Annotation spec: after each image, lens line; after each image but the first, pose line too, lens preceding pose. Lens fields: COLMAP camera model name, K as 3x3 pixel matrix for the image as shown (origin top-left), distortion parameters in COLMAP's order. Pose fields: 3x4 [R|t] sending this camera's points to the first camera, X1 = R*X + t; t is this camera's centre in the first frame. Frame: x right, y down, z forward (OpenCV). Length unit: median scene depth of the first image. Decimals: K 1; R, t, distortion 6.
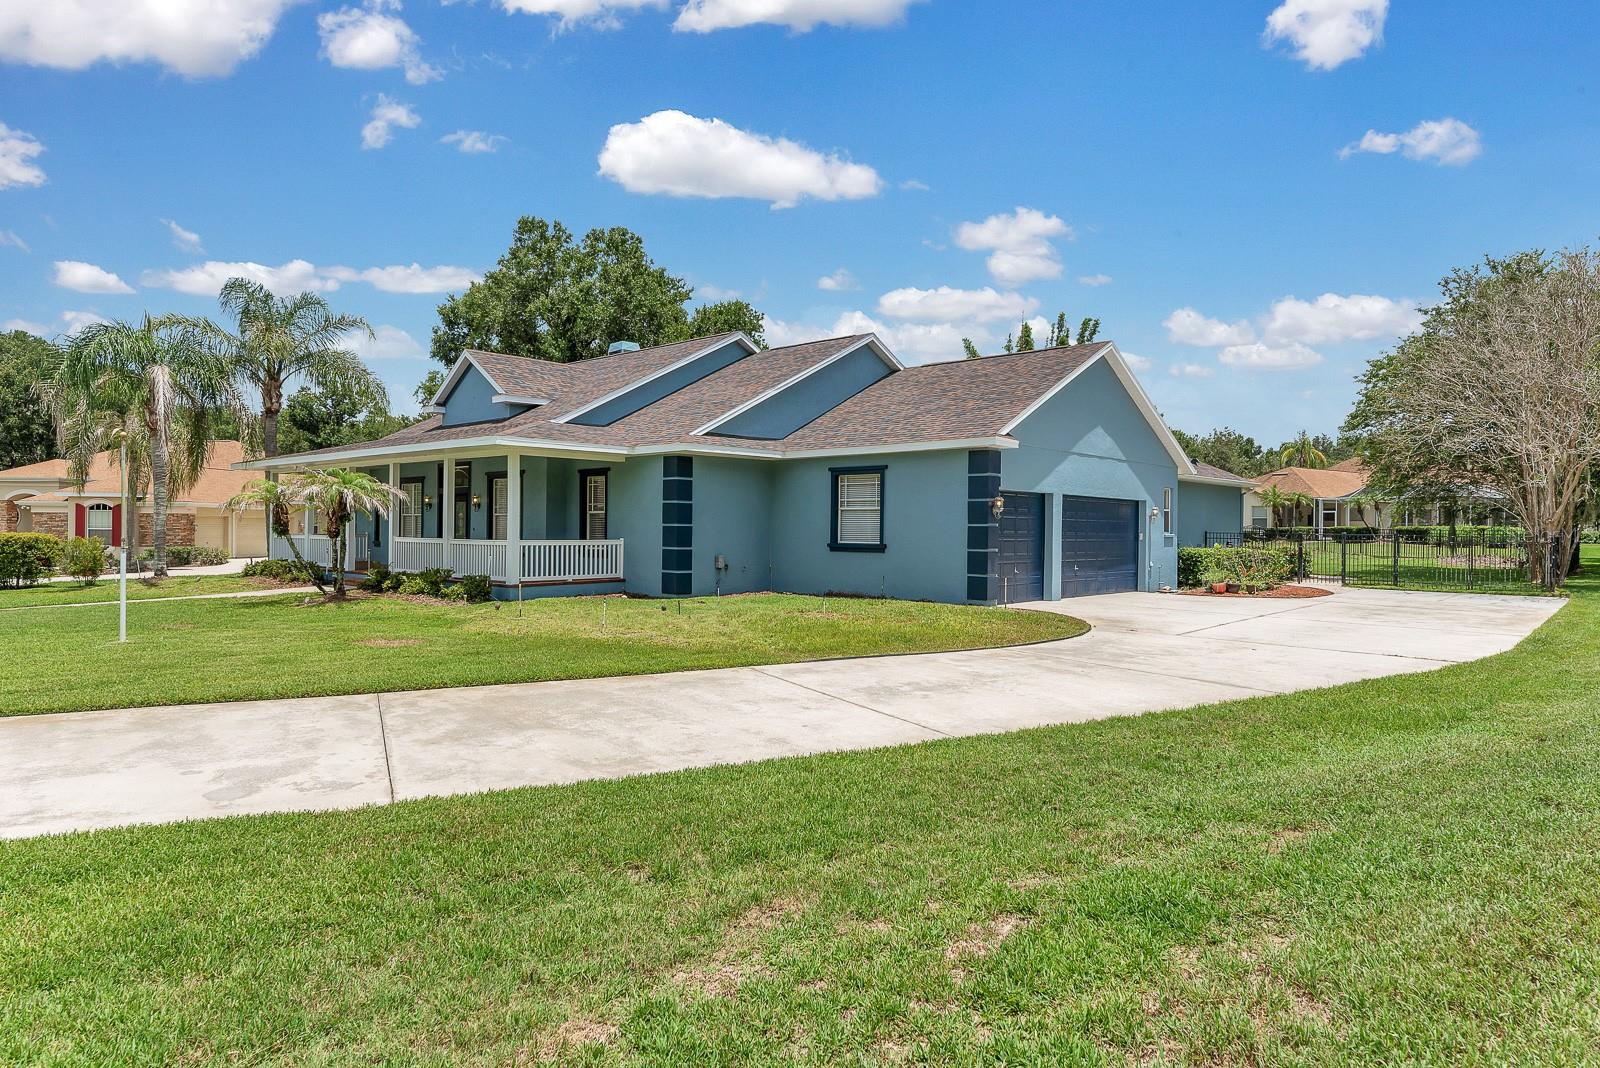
lens RADIAL K [[987.5, 0, 800.0], [0, 987.5, 534.0], [0, 0, 1]] dist [-0.038675, -0.000196]
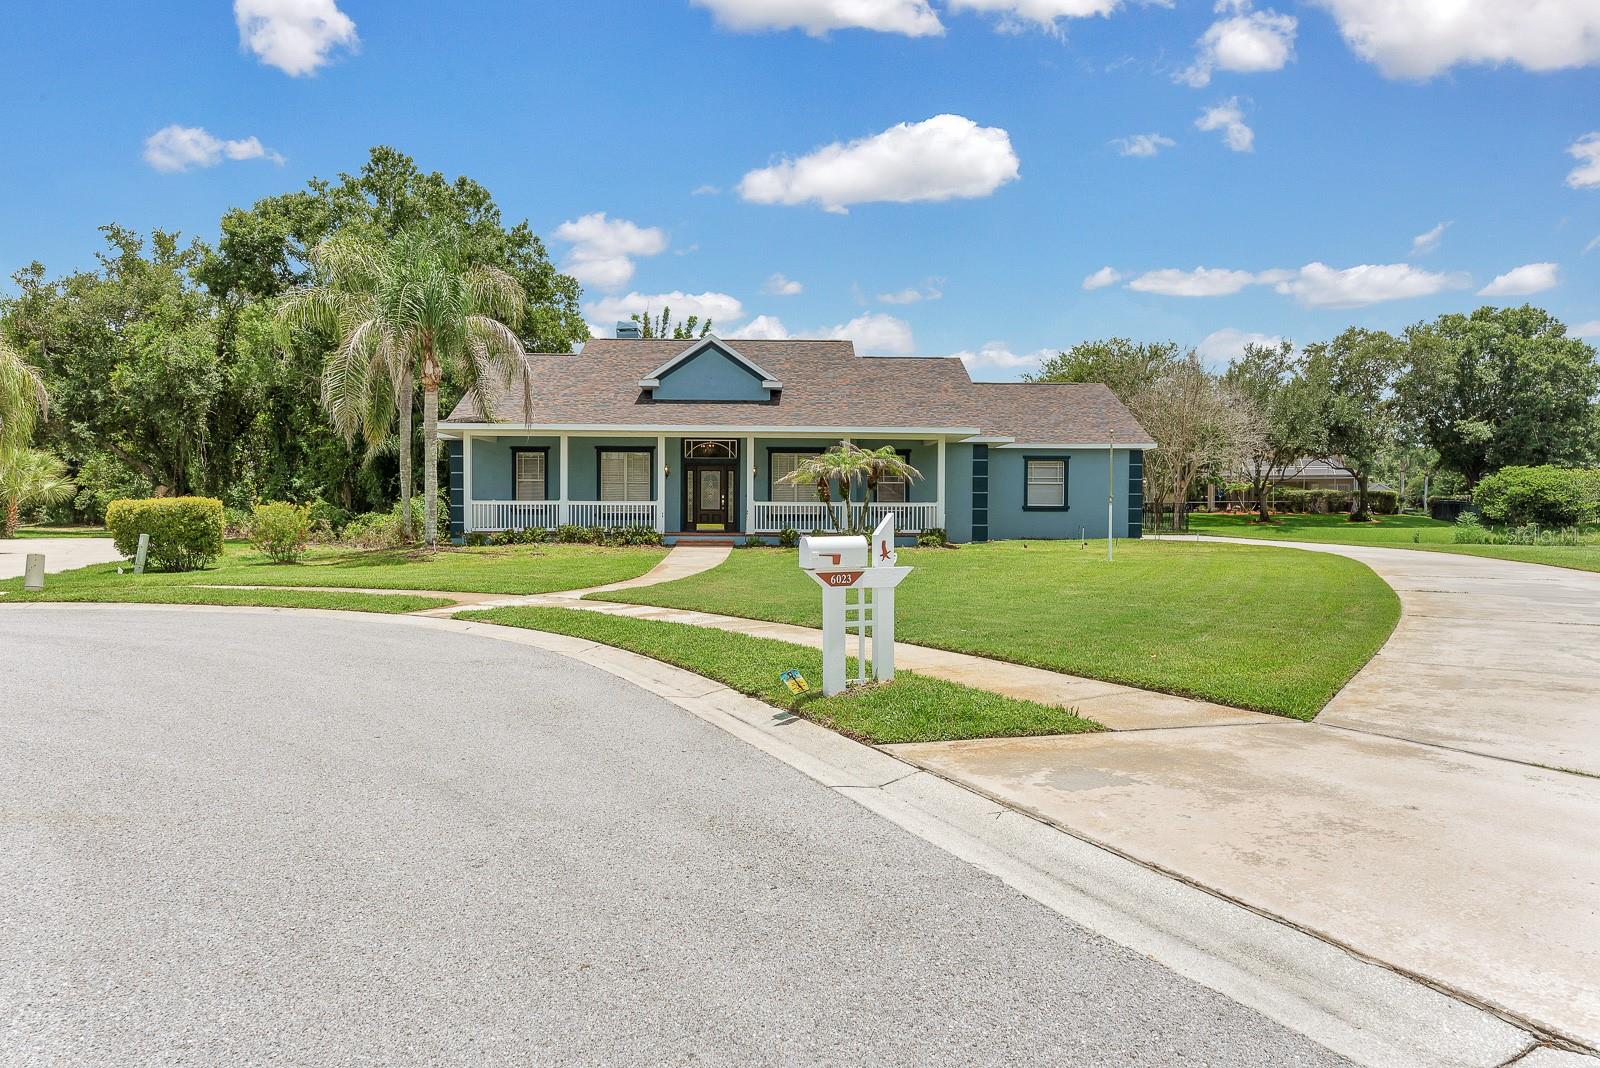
lens RADIAL K [[1065.2, 0, 800.0], [0, 1065.2, 534.0], [0, 0, 1]] dist [-0.000255, -0.000579]
pose [[0.720387, -0.018583, 0.693324, -1.392889], [0.003943, 0.999735, 0.022700, 0.014714], [-0.693562, -0.013619, 0.720269, 0.065334]]
